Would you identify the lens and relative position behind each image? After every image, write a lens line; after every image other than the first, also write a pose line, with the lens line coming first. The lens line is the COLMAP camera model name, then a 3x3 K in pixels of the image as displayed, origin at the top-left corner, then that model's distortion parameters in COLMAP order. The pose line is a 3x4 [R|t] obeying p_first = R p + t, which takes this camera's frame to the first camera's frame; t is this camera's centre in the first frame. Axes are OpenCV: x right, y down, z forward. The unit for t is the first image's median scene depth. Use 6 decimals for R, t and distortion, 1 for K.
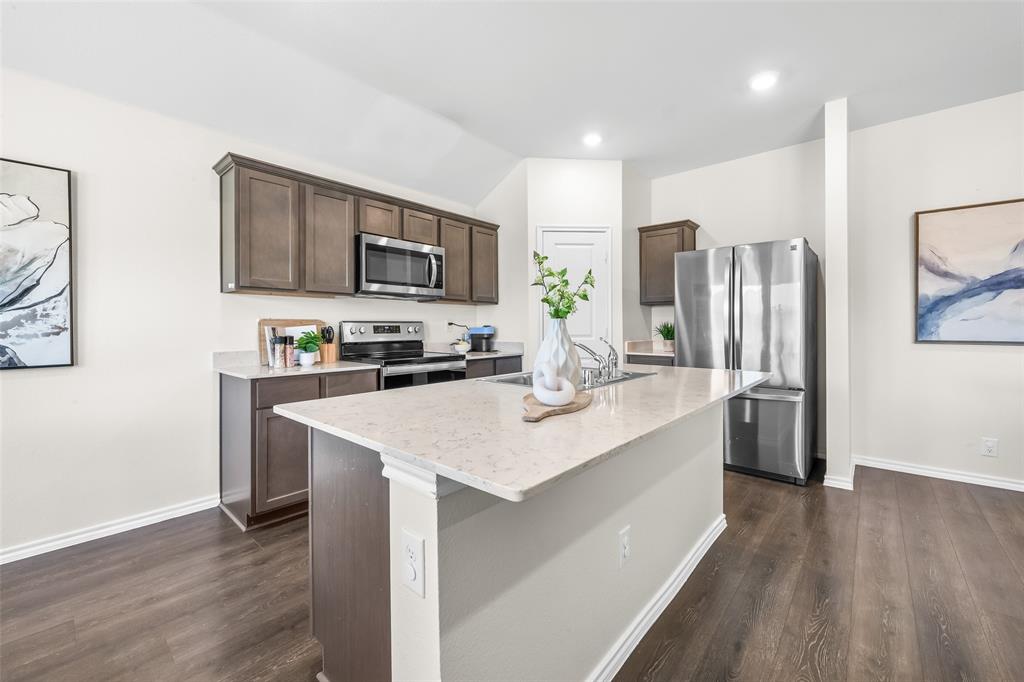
lens RADIAL K [[414.3, 0, 515.2], [0, 414.3, 326.3], [0, 0, 1]] dist [-0.000598, -0.000738]
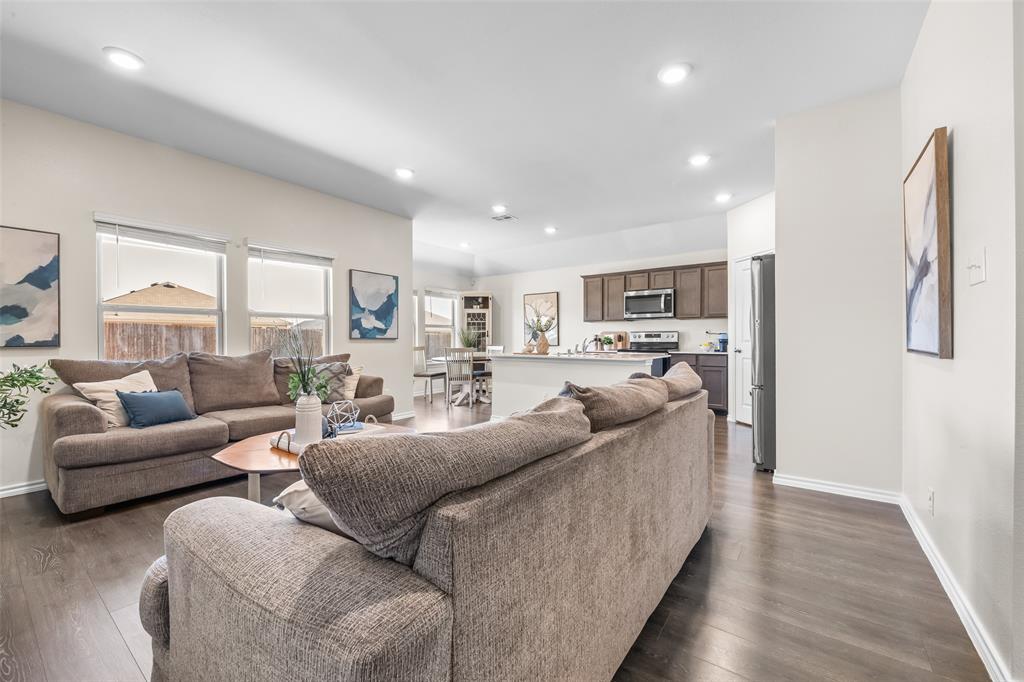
lens RADIAL K [[406.0, 0, 513.4], [0, 406.0, 339.6], [0, 0, 1]] dist [0.001493, -0.002699]
pose [[0.082965, 0.007485, -0.996524, 1.690574], [0.003387, 0.999964, 0.007792, 0.009476], [0.996547, -0.004022, 0.082937, 0.218799]]
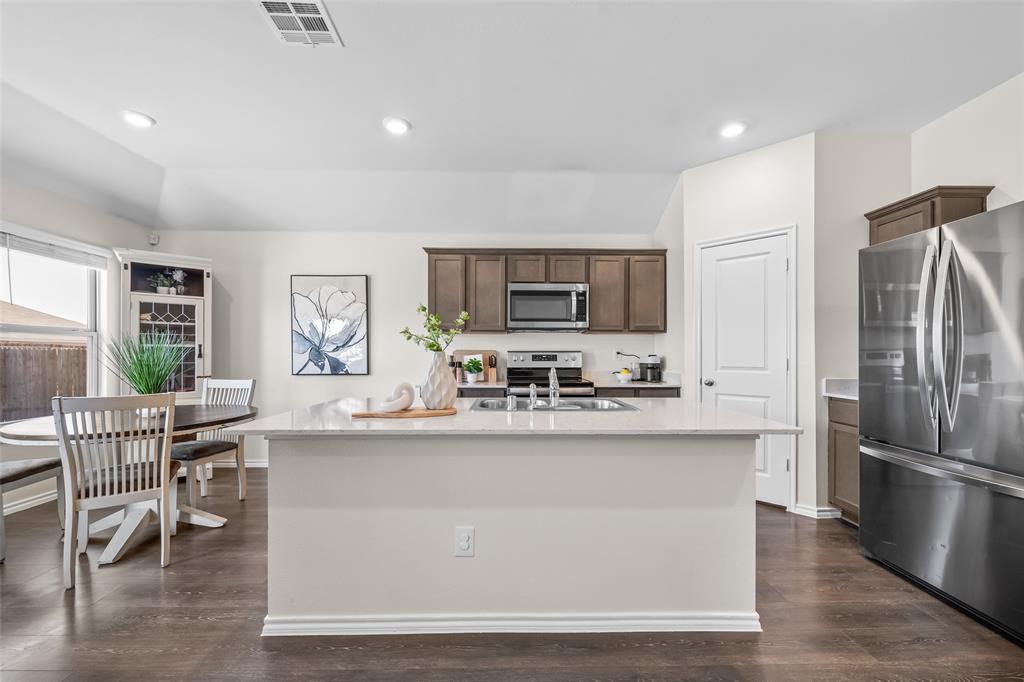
lens RADIAL K [[413.0, 0, 513.0], [0, 413.0, 355.8], [0, 0, 1]] dist [0.000873, -0.000399]
pose [[0.667583, 0.007126, -0.744502, 0.581956], [-0.004021, 0.999974, 0.005966, -0.005814], [0.744525, -0.000989, 0.667594, 0.143974]]
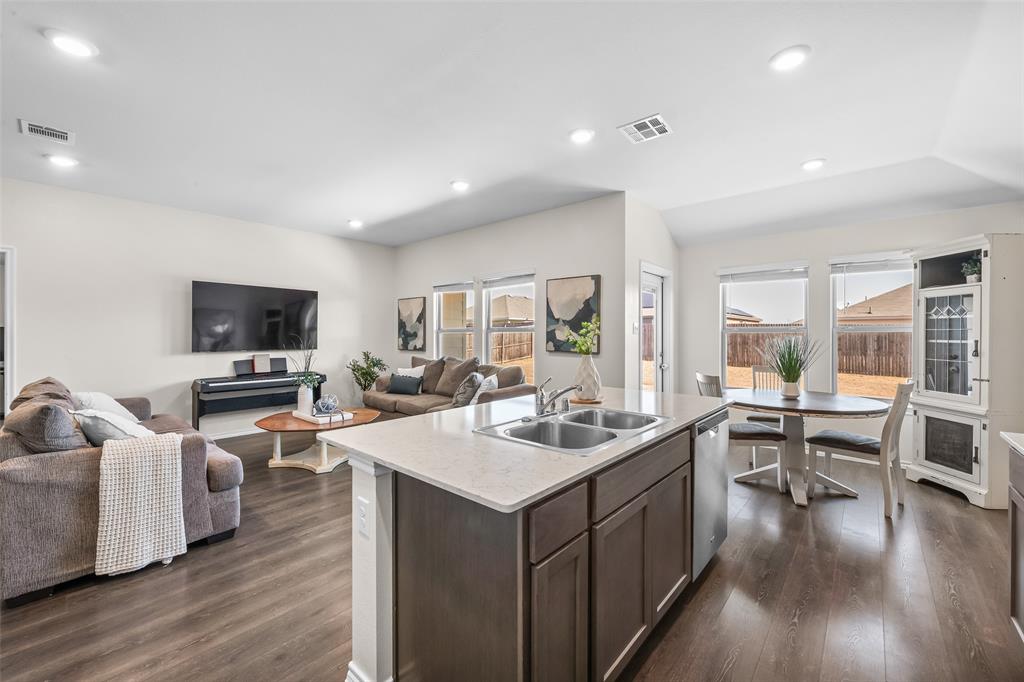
lens RADIAL K [[409.2, 0, 513.0], [0, 409.2, 332.5], [0, 0, 1]] dist [0.002625, -0.004042]
pose [[-0.999975, 0.004934, 0.005050, 0.187658], [0.004909, 0.999975, -0.005034, -0.047796], [-0.005075, -0.005009, -0.999975, 1.263428]]
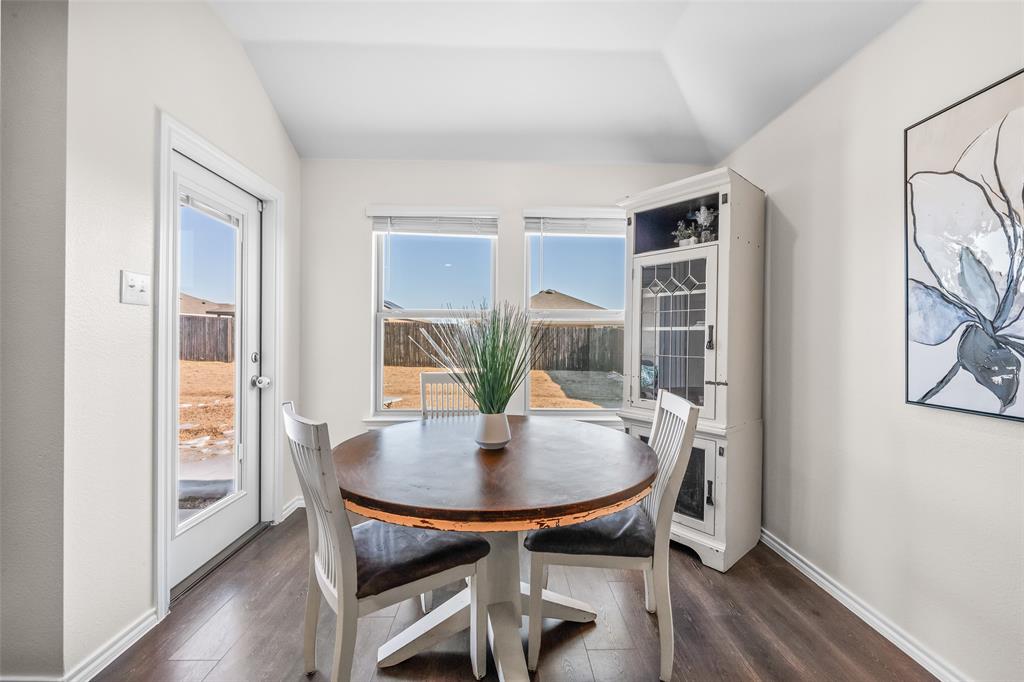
lens RADIAL K [[406.0, 0, 513.4], [0, 406.0, 339.6], [0, 0, 1]] dist [0.001493, -0.002699]
pose [[-0.737149, 0.004636, -0.675714, -0.231786], [-0.002951, 0.999945, 0.010079, -0.010648], [0.675723, 0.009424, -0.737095, 0.545370]]
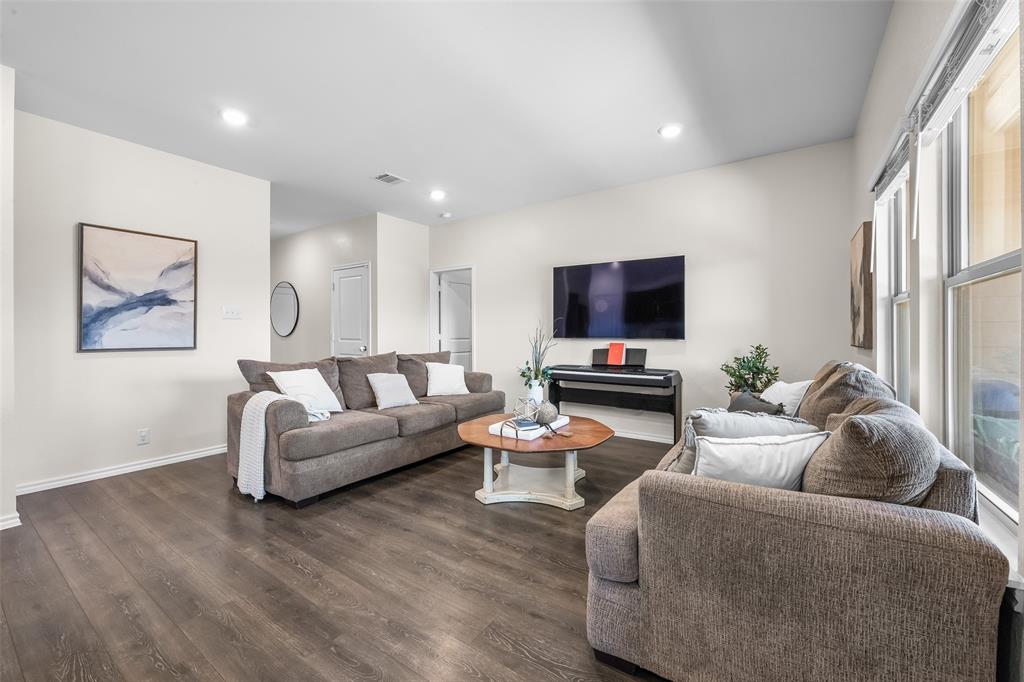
lens RADIAL K [[409.2, 0, 513.0], [0, 409.2, 332.5], [0, 0, 1]] dist [0.002625, -0.004042]
pose [[-0.109434, 0.004742, 0.993983, -0.138120], [0.002134, 0.999987, -0.004536, -0.001045], [-0.993992, 0.001625, -0.109443, 0.062784]]
